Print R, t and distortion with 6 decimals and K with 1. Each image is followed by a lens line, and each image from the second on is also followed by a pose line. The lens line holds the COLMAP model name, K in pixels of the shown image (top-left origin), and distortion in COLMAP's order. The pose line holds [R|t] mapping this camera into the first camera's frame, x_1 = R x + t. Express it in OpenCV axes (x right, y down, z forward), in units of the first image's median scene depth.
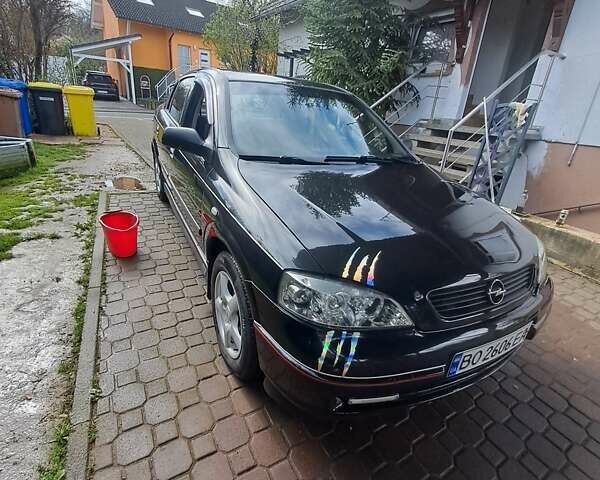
lens RADIAL K [[317.7, 0, 300.0], [0, 317.7, 240.0], [0, 0, 1]] dist [0.002940, 0.000433]
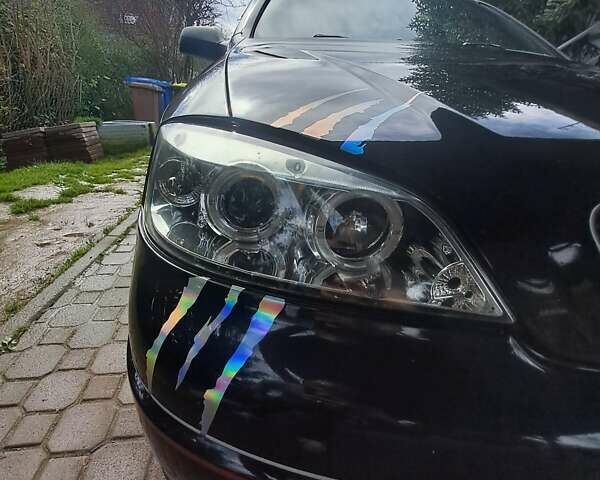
lens RADIAL K [[317.7, 0, 300.0], [0, 317.7, 240.0], [0, 0, 1]] dist [0.002940, 0.000433]
pose [[0.876287, 0.050519, -0.479133, 0.226602], [-0.084361, 0.995212, -0.049354, 0.161419], [0.474346, 0.083668, 0.876354, 0.480631]]
